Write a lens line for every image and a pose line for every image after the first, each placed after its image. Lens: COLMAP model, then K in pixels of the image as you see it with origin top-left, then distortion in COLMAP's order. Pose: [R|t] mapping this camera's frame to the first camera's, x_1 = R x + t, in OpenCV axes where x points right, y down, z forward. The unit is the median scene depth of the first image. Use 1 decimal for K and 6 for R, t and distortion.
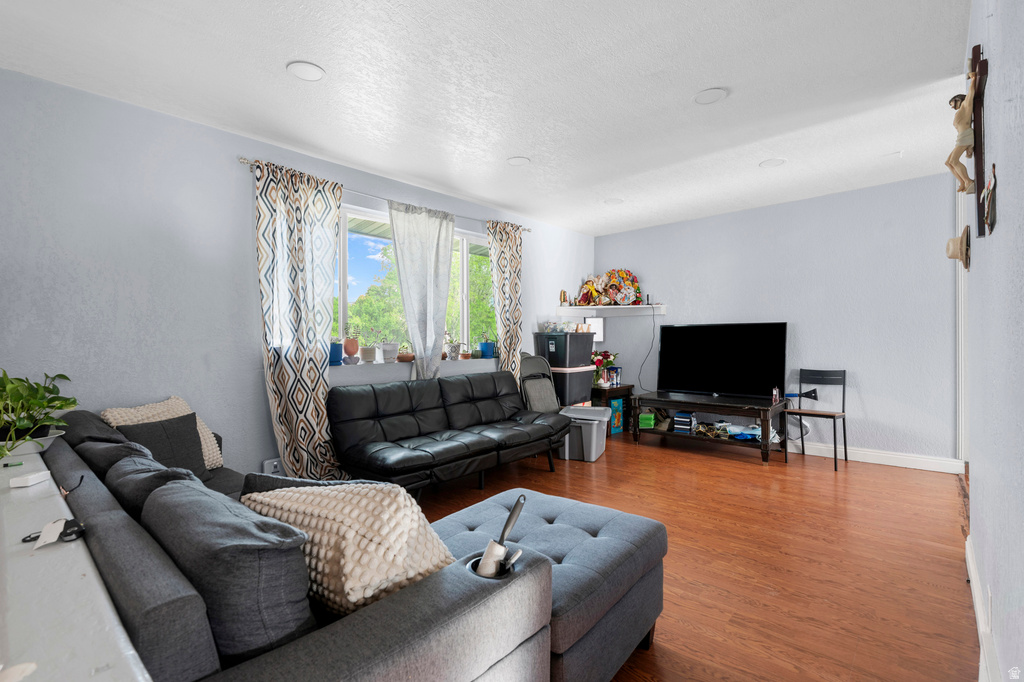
lens RADIAL K [[466.9, 0, 509.4], [0, 466.9, 326.8], [0, 0, 1]] dist [0.003247, -0.000010]
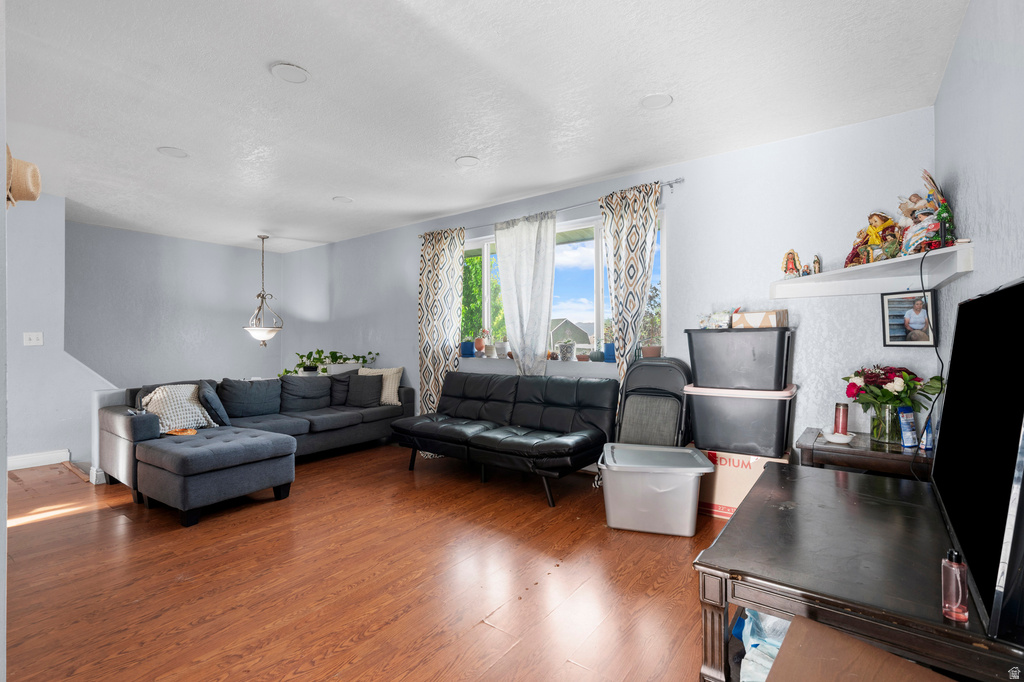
lens RADIAL K [[466.9, 0, 509.4], [0, 466.9, 326.8], [0, 0, 1]] dist [0.003247, -0.000010]
pose [[0.078769, -0.022481, -0.996639, 0.936133], [0.026199, 0.999447, -0.020473, 0.021410], [0.996549, -0.024498, 0.079315, 0.924254]]
